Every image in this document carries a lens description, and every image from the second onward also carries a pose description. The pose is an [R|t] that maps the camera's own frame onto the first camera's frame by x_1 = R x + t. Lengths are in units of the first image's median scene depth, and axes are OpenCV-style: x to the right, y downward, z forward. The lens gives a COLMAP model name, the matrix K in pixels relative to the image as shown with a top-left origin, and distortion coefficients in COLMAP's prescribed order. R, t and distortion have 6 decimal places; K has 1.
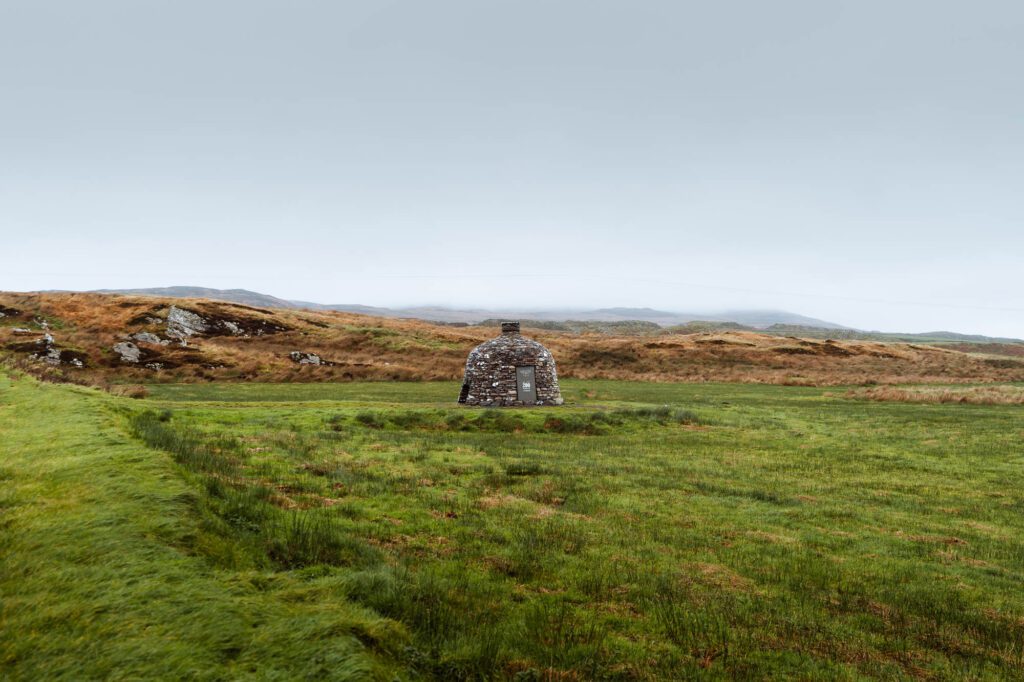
lens RADIAL K [[1230.1, 0, 512.0], [0, 1230.1, 341.0], [0, 0, 1]] dist [-0.007319, -0.000894]
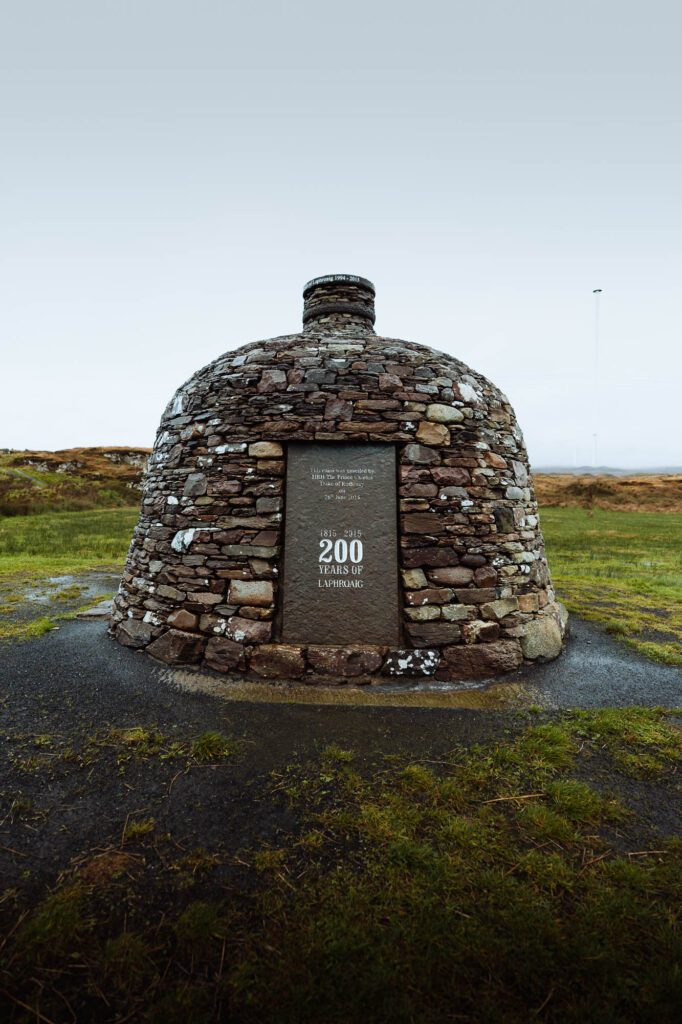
lens RADIAL K [[549.4, 0, 284.4], [0, 549.4, 483.8], [0, 0, 1]] dist [-0.001113, -0.000077]
pose [[0.918476, 0.002568, -0.395468, 0.017036], [-0.005235, 0.999970, -0.005666, 0.012925], [0.395441, 0.007275, 0.918462, 0.446432]]
